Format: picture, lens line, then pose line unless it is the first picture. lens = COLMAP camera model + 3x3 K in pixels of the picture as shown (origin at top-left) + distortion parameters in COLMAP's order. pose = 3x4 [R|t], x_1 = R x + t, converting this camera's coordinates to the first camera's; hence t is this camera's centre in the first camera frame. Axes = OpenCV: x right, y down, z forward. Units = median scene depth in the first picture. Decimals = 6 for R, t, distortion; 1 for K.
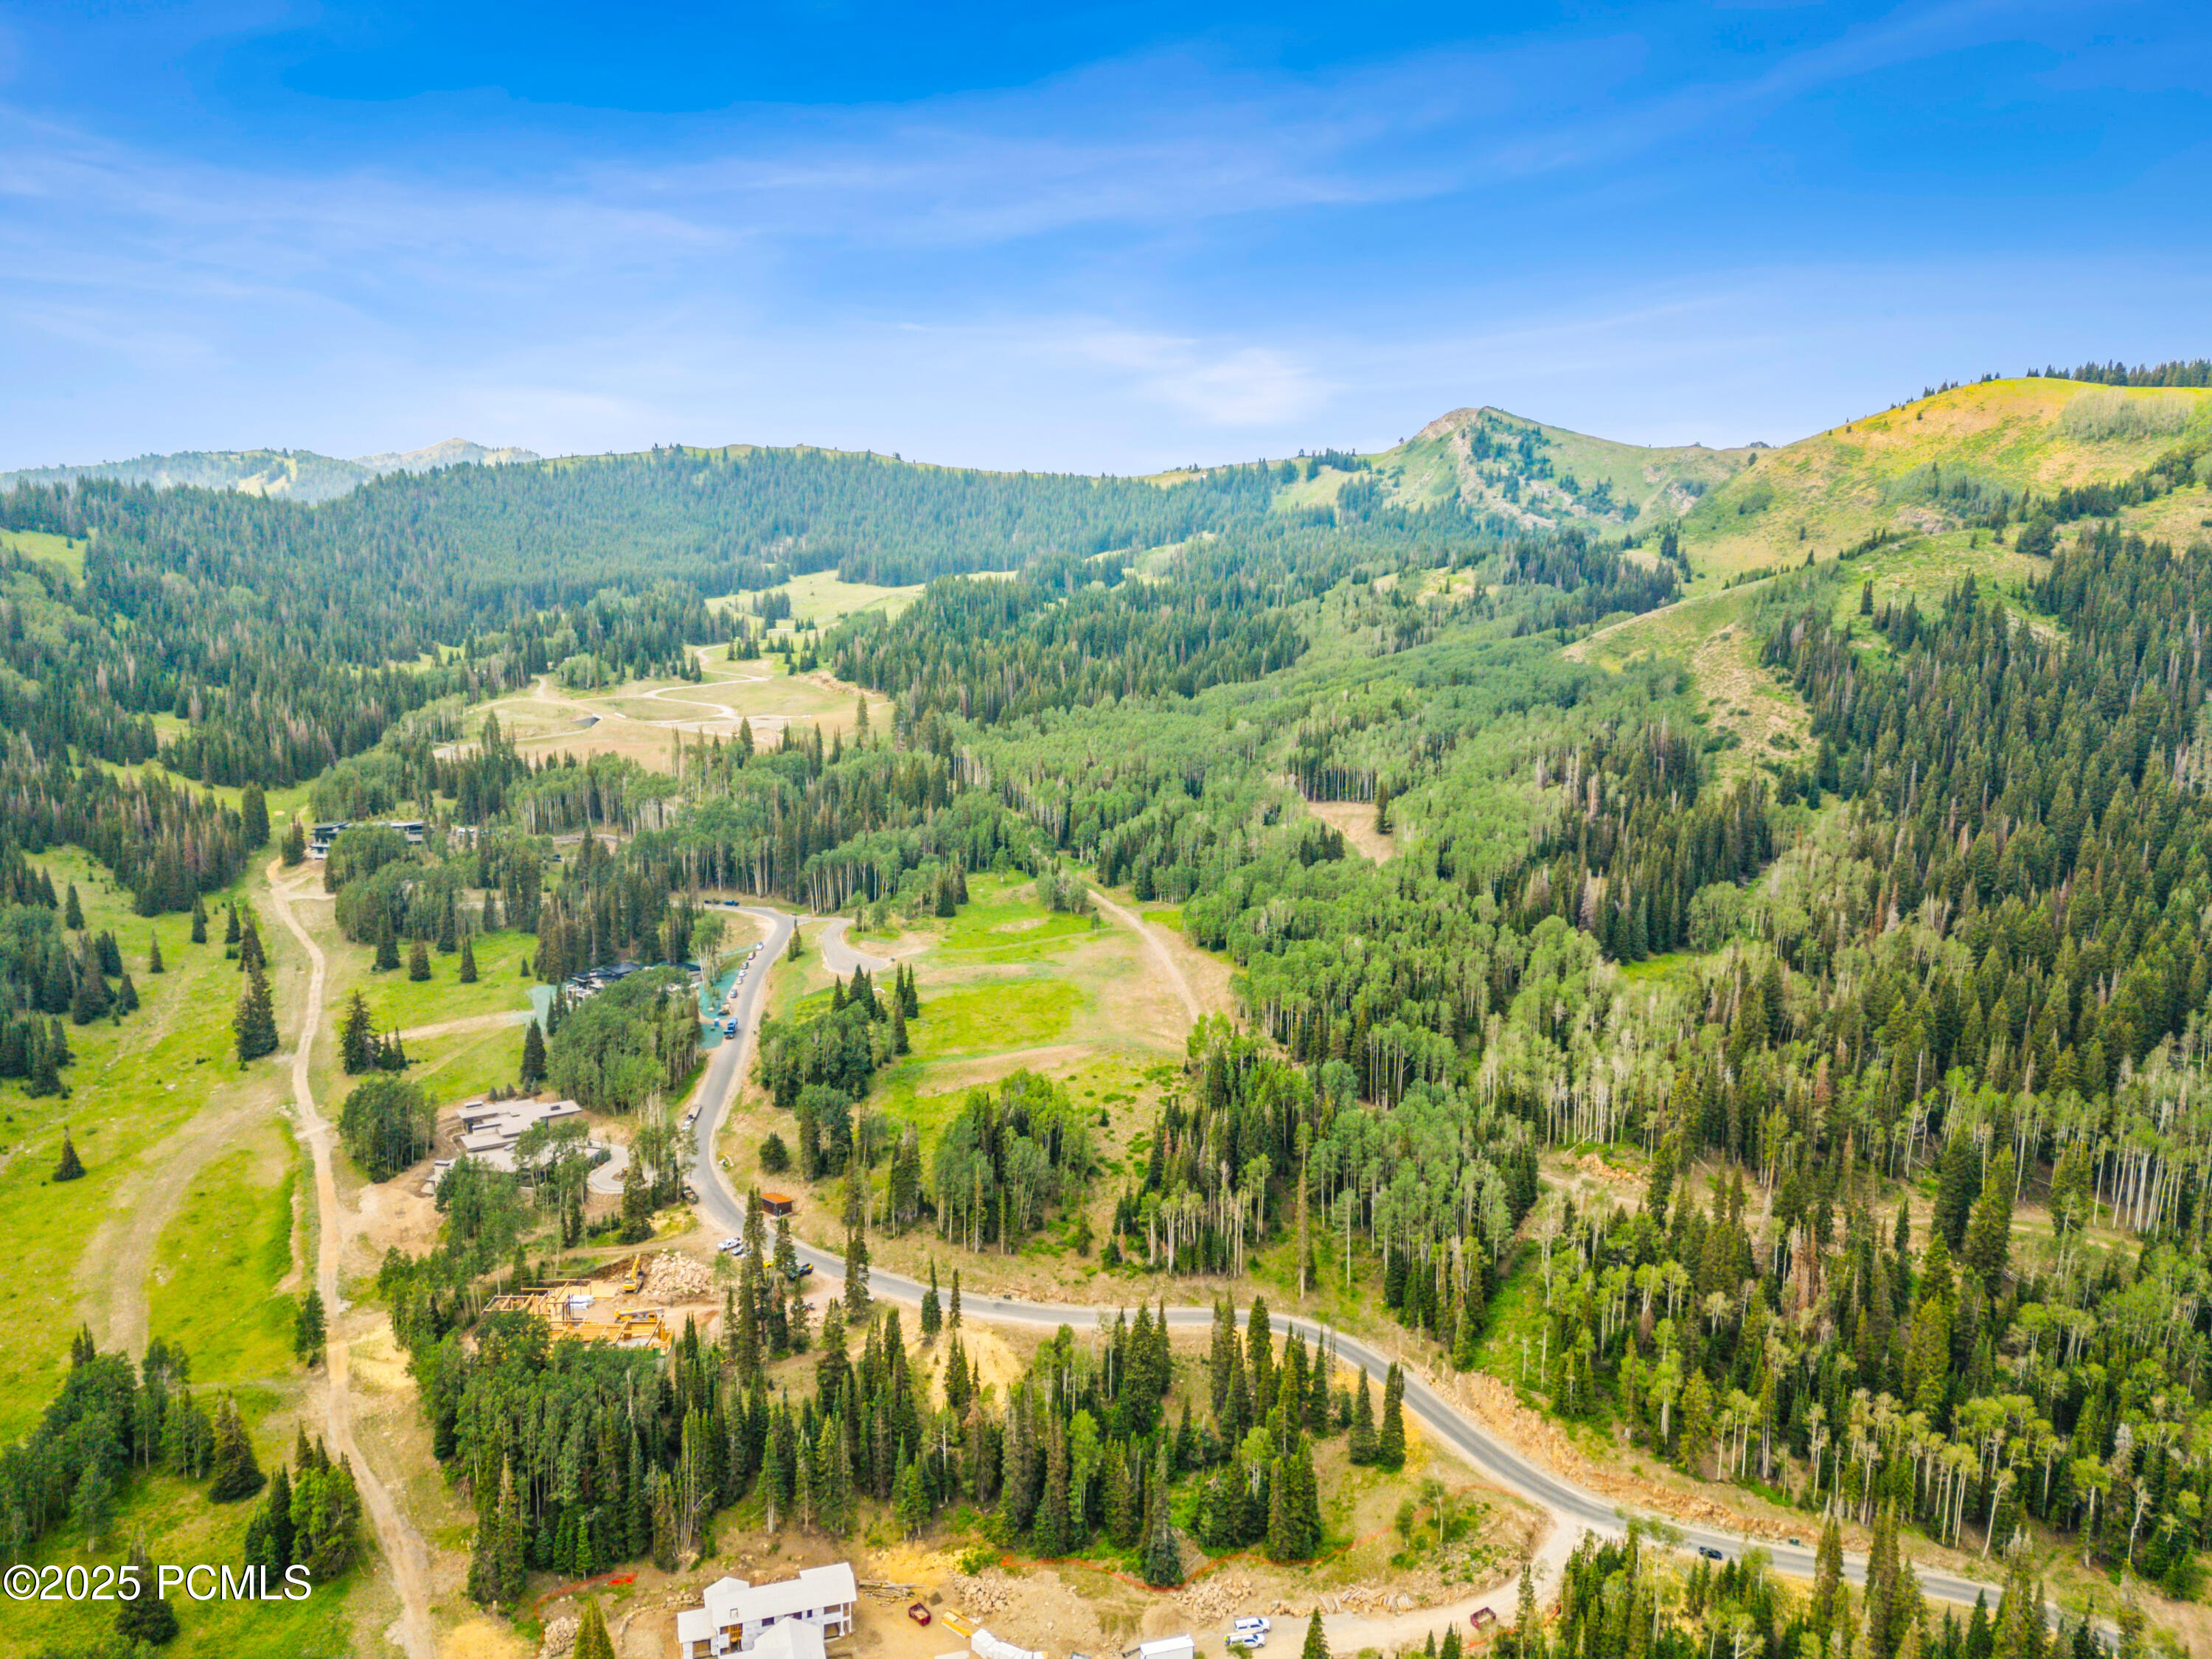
lens RADIAL K [[1536.9, 0, 1104.5], [0, 1536.9, 841.4], [0, 0, 1]] dist [0.074050, -0.066073]
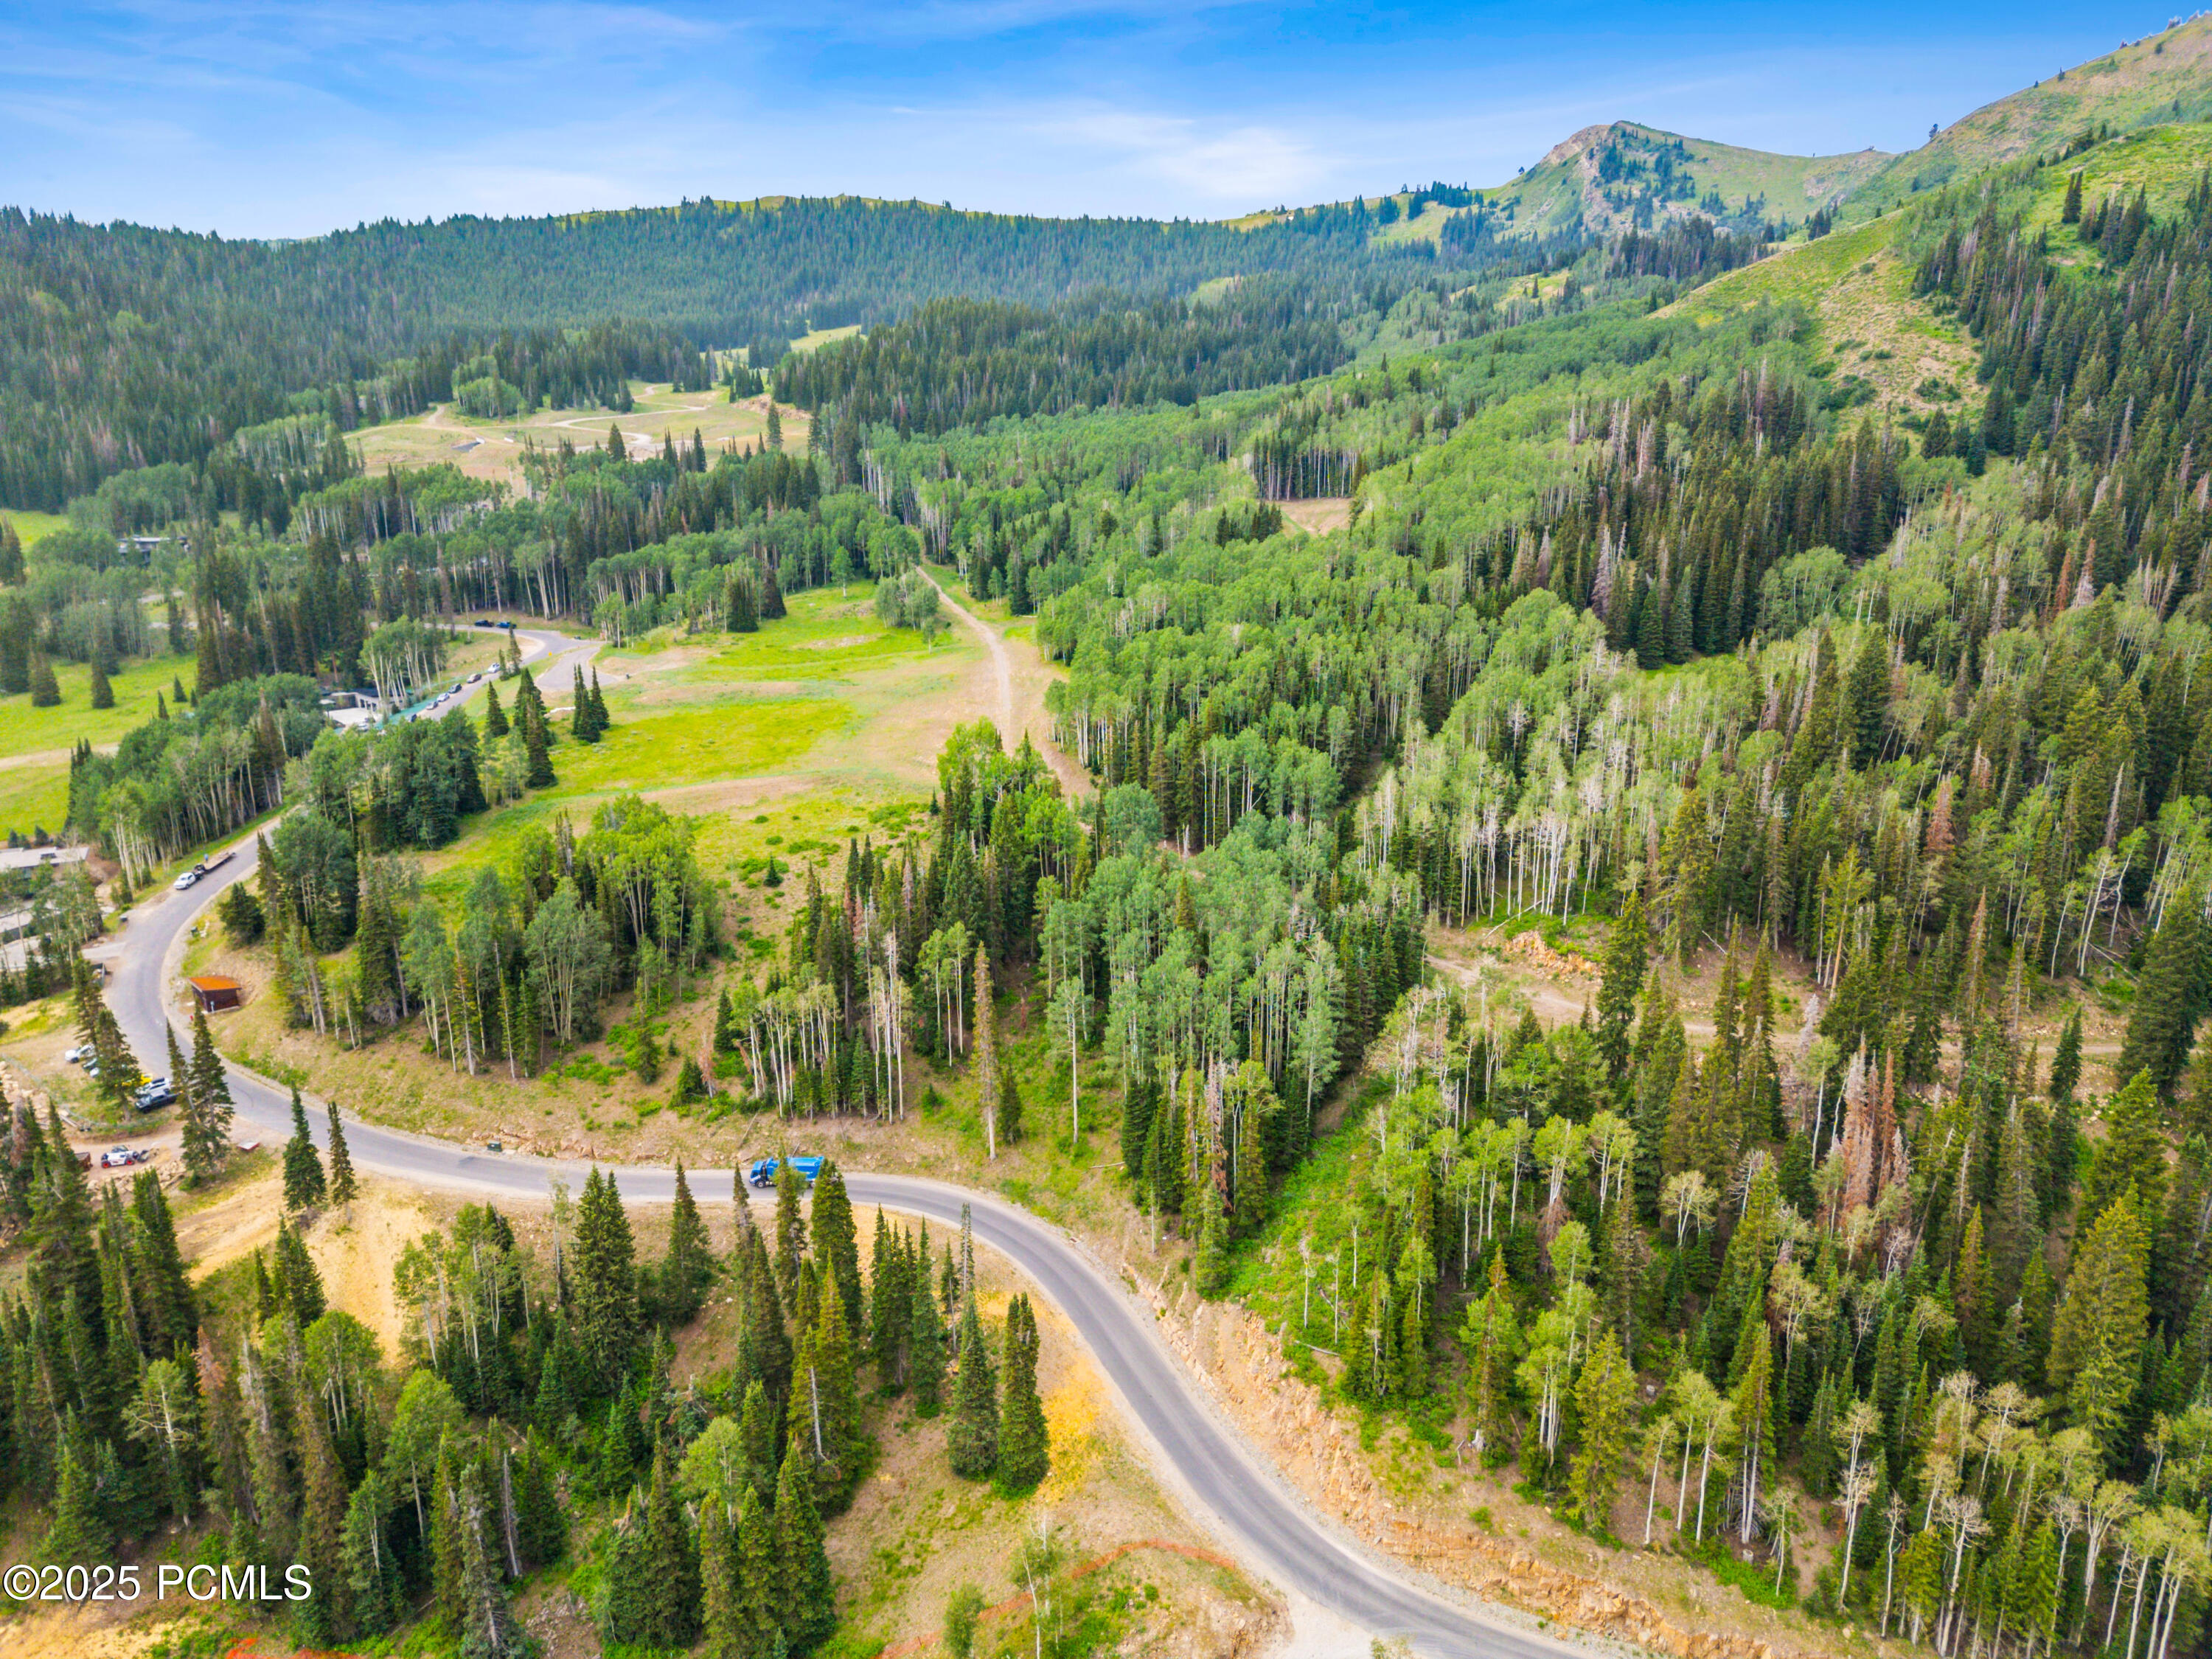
lens RADIAL K [[1536.9, 0, 1104.5], [0, 1536.9, 841.4], [0, 0, 1]] dist [0.074050, -0.066073]
pose [[0.996362, 0.007970, -0.084850, 0.194398], [0.001518, 0.993799, 0.111179, 0.096868], [0.085210, -0.110903, 0.990172, 0.385025]]
